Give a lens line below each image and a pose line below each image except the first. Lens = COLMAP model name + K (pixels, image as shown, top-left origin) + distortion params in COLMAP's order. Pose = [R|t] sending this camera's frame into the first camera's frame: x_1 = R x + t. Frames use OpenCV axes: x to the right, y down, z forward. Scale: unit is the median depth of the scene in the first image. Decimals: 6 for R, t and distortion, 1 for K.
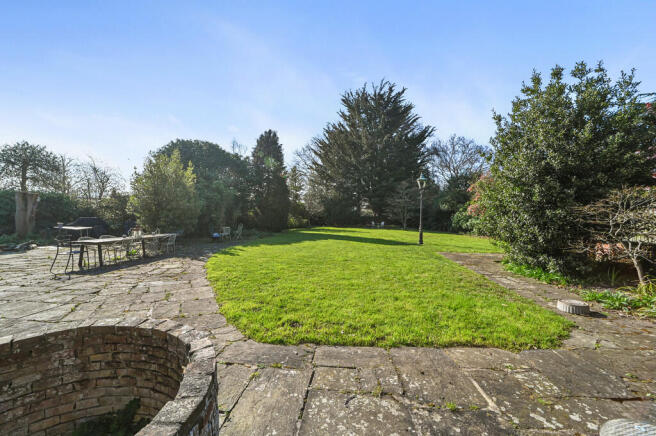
lens RADIAL K [[256.8, 0, 323.7], [0, 256.8, 214.8], [0, 0, 1]] dist [-0.018123, 0.003020]
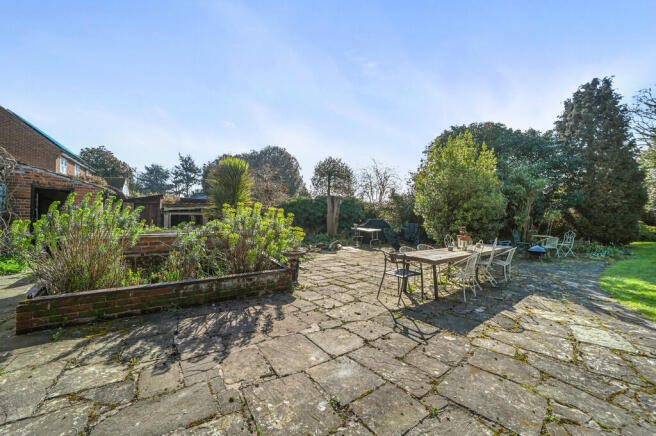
lens RADIAL K [[256.8, 0, 327.0], [0, 256.8, 216.1], [0, 0, 1]] dist [-0.018123, 0.003020]
pose [[0.654373, -0.002565, -0.756168, -0.192066], [-0.003977, 0.999969, -0.006834, 0.004177], [0.756162, 0.007480, 0.654342, 0.133763]]
